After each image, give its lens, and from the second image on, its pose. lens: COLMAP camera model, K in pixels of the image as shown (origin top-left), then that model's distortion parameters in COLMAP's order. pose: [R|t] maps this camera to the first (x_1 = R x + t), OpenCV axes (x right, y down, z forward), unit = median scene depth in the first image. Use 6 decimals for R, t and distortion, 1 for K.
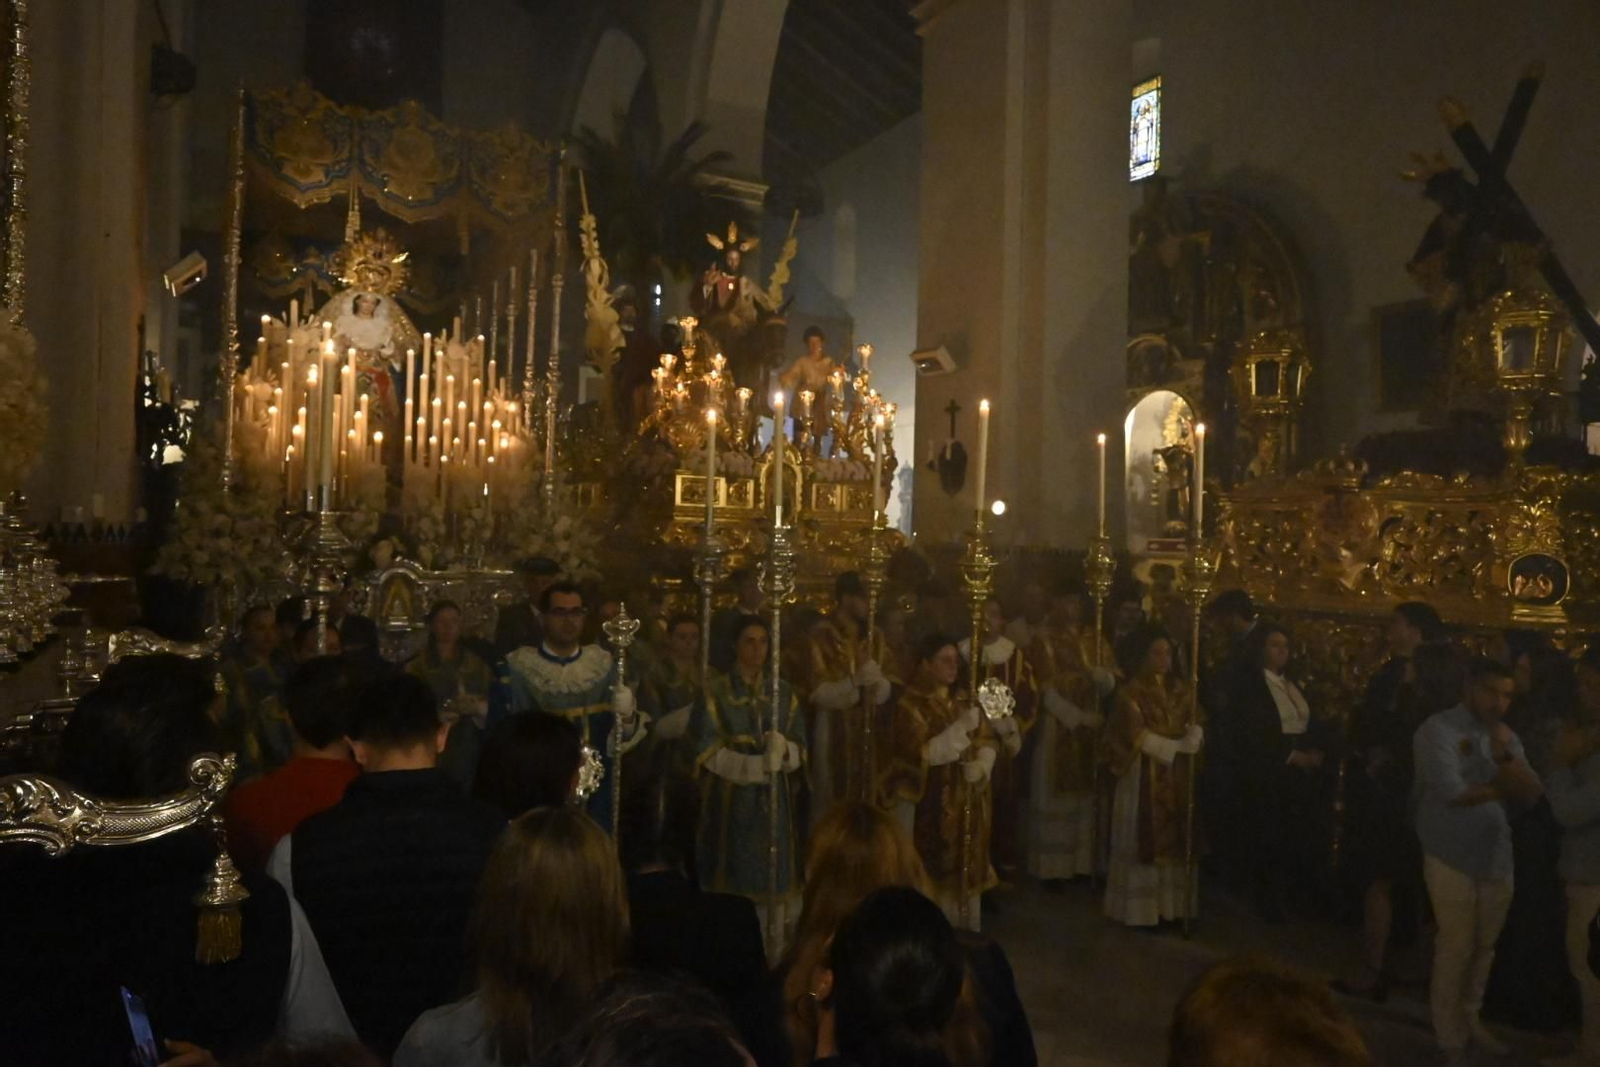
lens RADIAL K [[1090.4, 0, 802.0], [0, 1090.4, 532.4], [0, 0, 1]] dist [-0.003563, -0.000293]
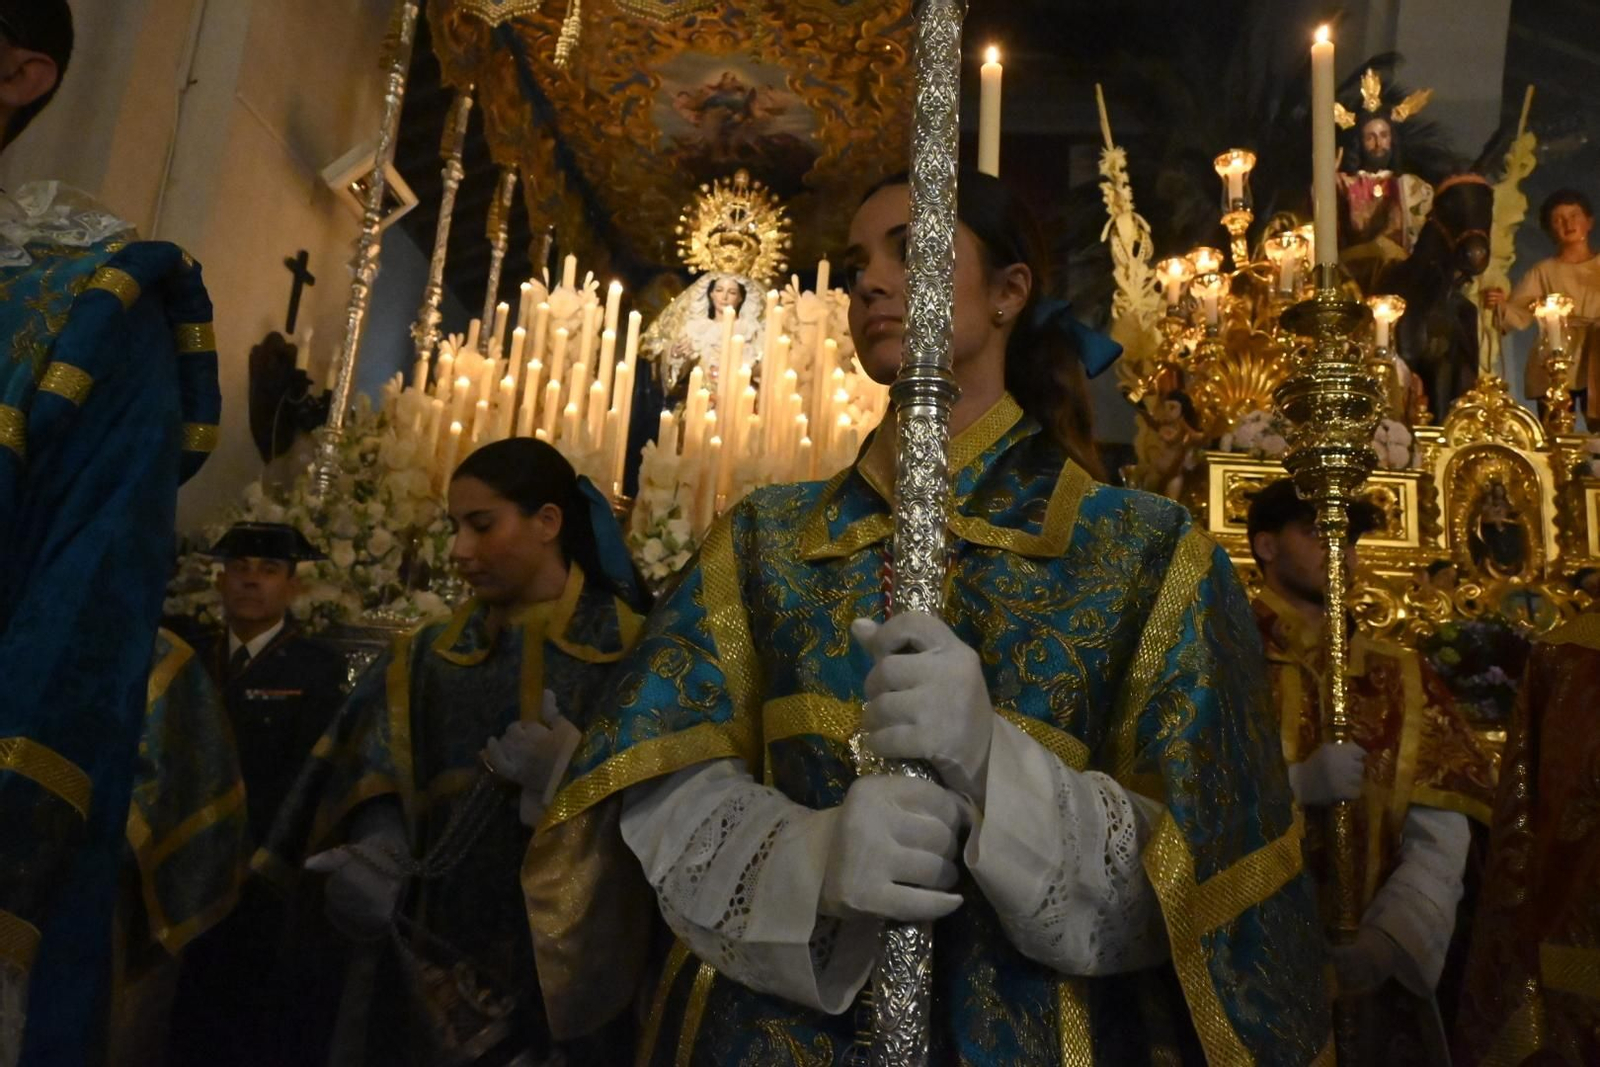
lens RADIAL K [[1309.0, 0, 800.8], [0, 1309.0, 532.1], [0, 0, 1]] dist [-0.014873, 0.006332]
pose [[0.828683, -0.103860, -0.549998, 0.033852], [-0.055002, 0.962767, -0.264679, 0.117214], [0.557009, 0.249586, 0.792116, 0.475061]]
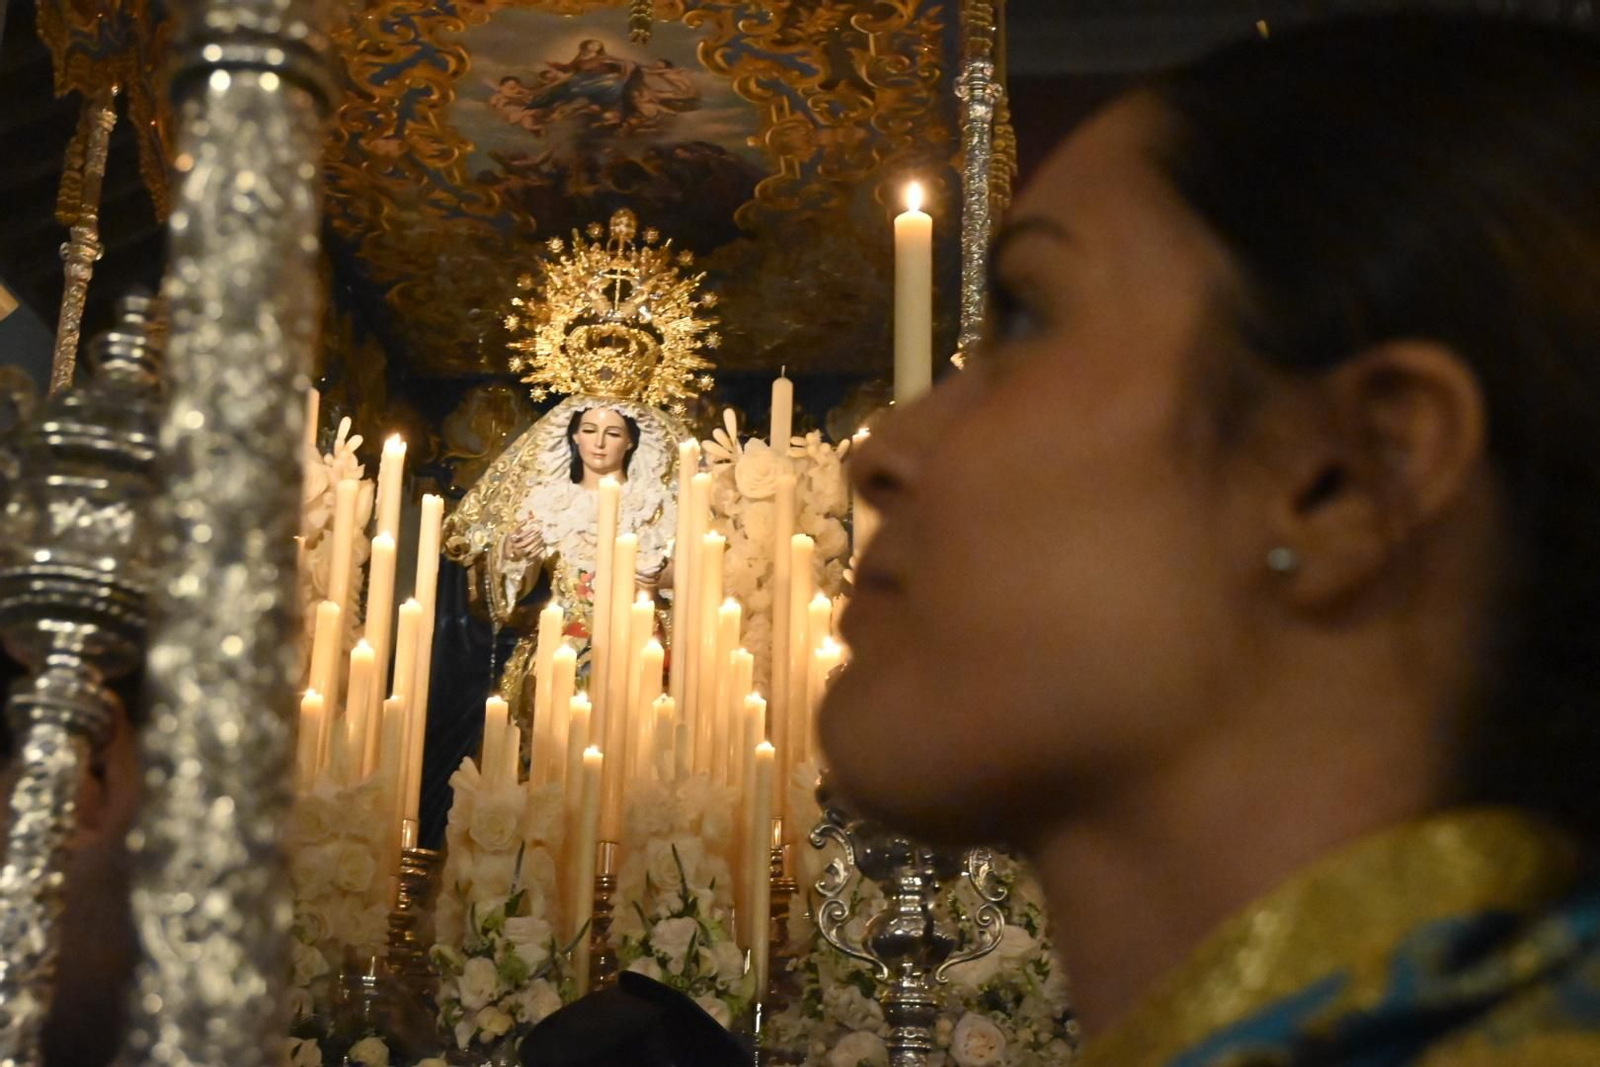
lens RADIAL K [[2342.3, 0, 800.0], [0, 2342.3, 533.5], [0, 0, 1]] dist [0.001894, 0.071624]
pose [[0.833480, -0.194967, -0.517010, 0.018942], [-0.005263, 0.932836, -0.360262, 0.077525], [0.552524, 0.302992, 0.776474, 0.492572]]
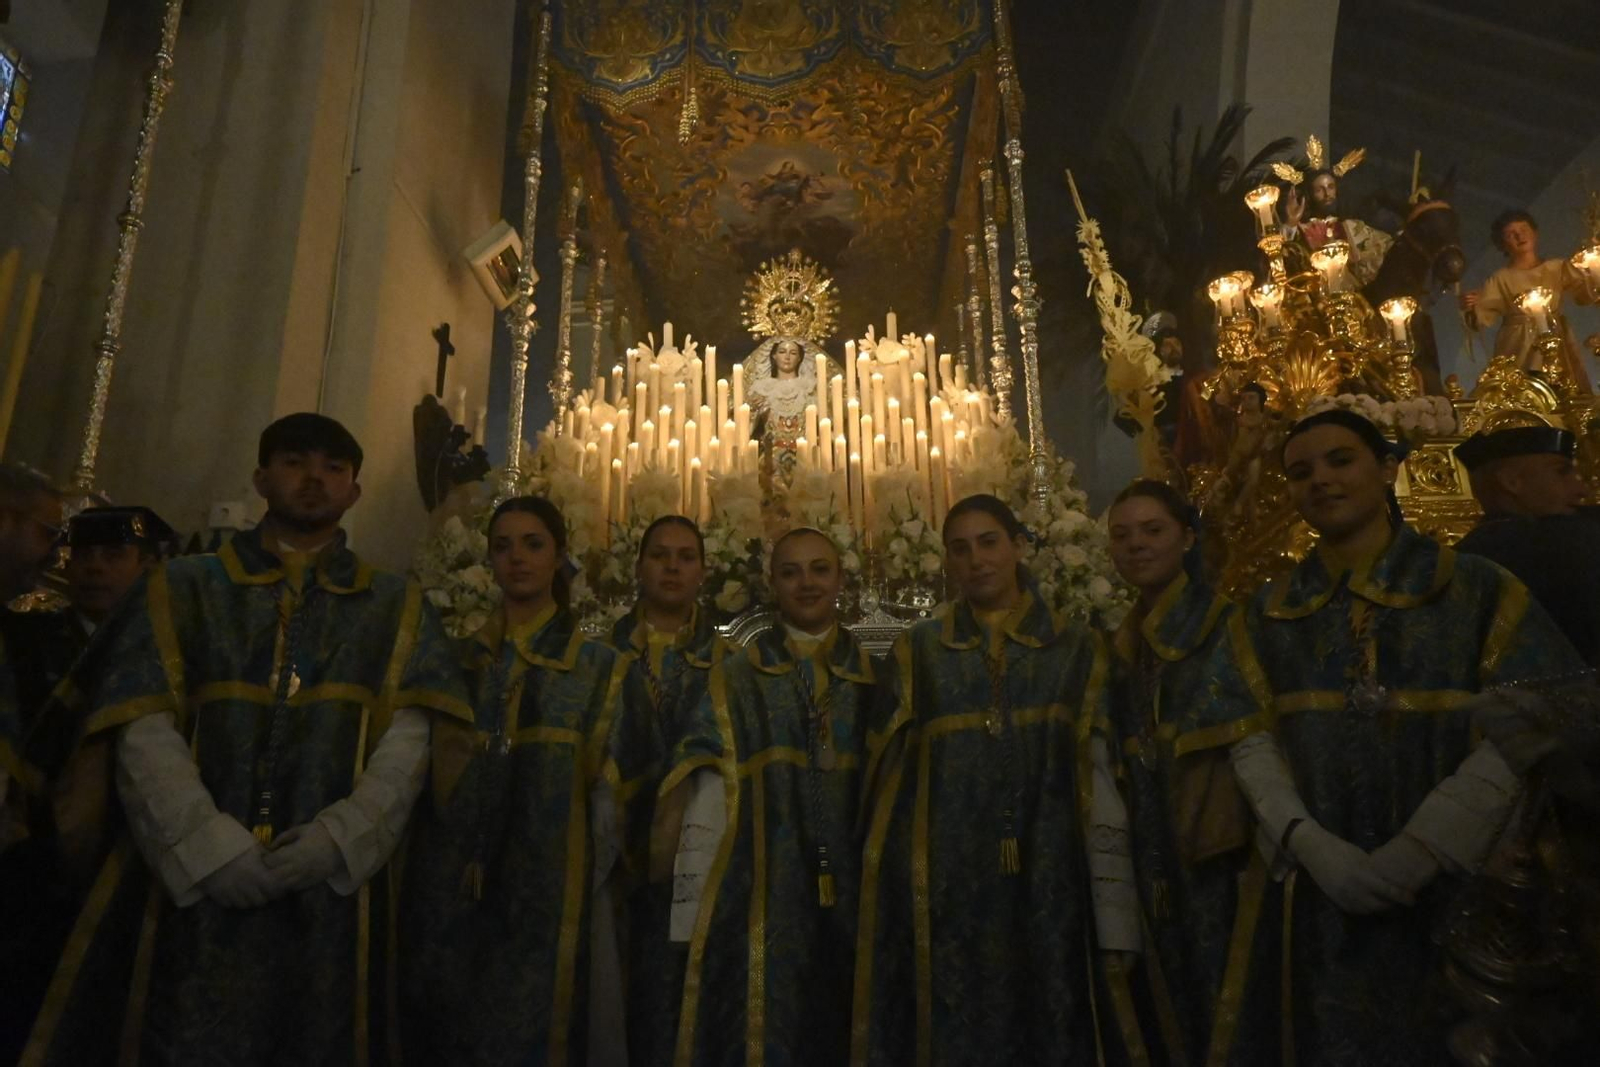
lens RADIAL K [[1086.2, 0, 799.6], [0, 1086.2, 531.6], [0, 0, 1]] dist [-0.005722, -0.002480]
pose [[0.858021, -0.203180, -0.471718, -0.078000], [0.042367, 0.943297, -0.329236, 0.138375], [0.511864, 0.262506, 0.817977, 0.456042]]
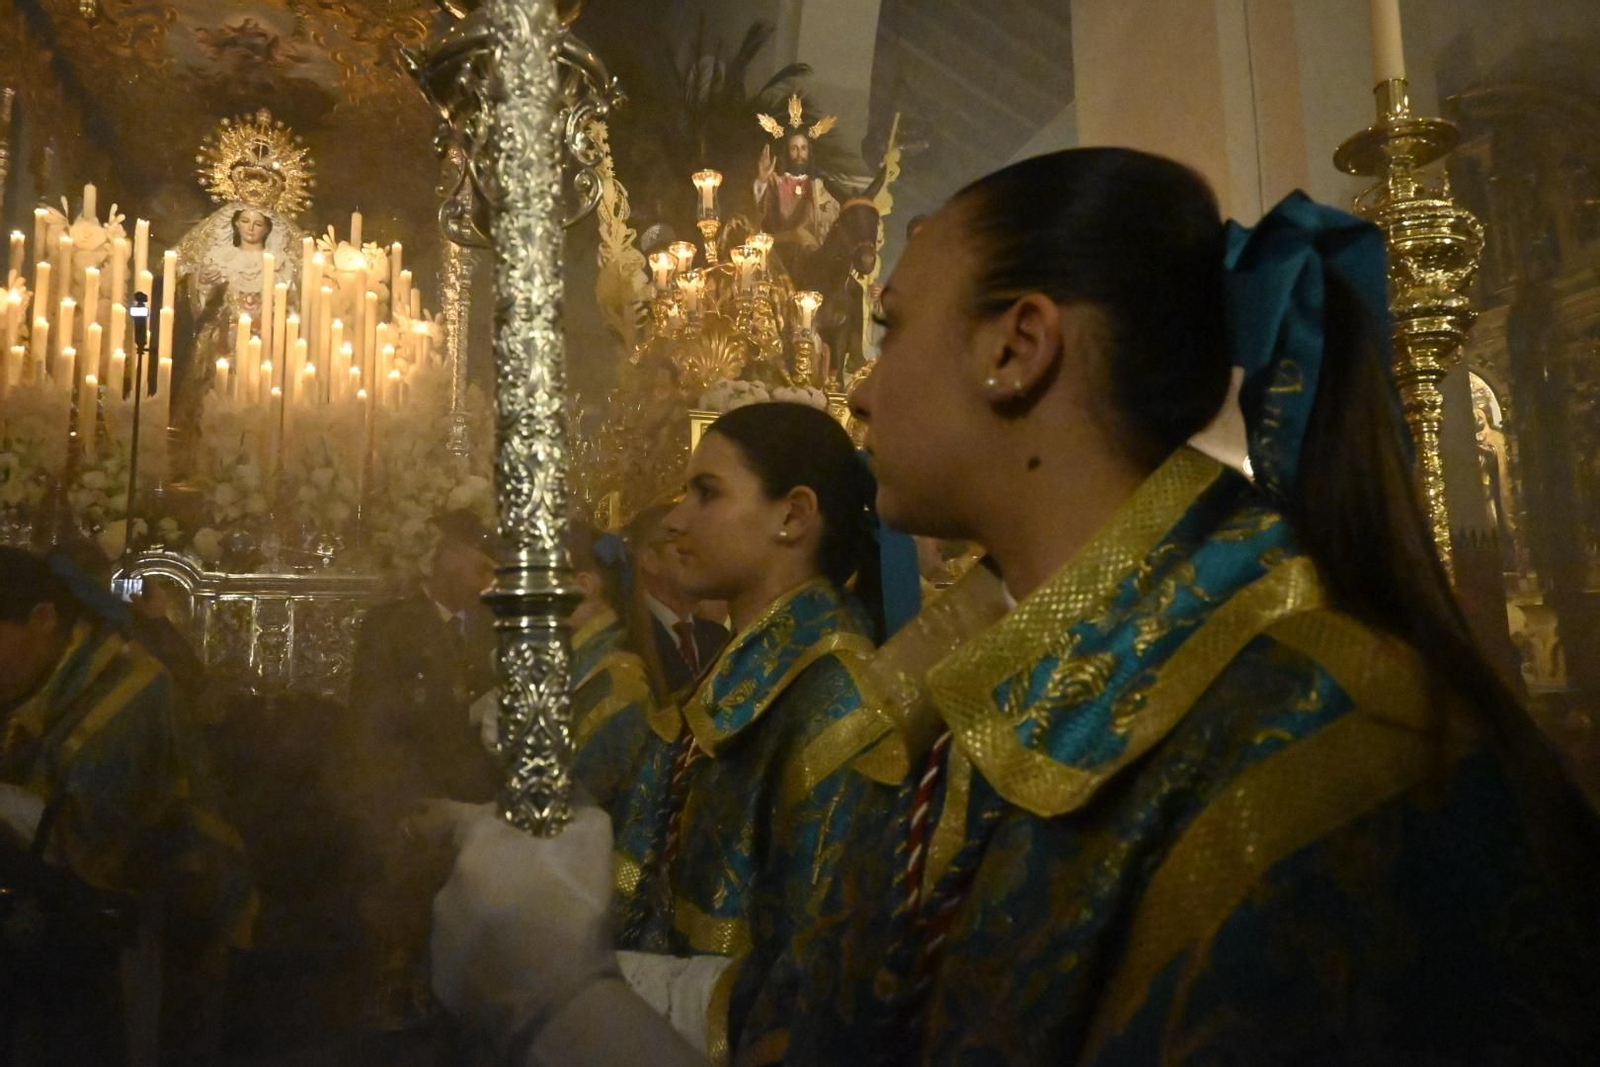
lens RADIAL K [[1090.4, 0, 802.0], [0, 1090.4, 532.4], [0, 0, 1]] dist [-0.003563, -0.000293]
pose [[0.987460, -0.065656, -0.143568, 0.023196], [0.046892, 0.990355, -0.130380, 0.083565], [0.150744, 0.122013, 0.981014, 0.420078]]
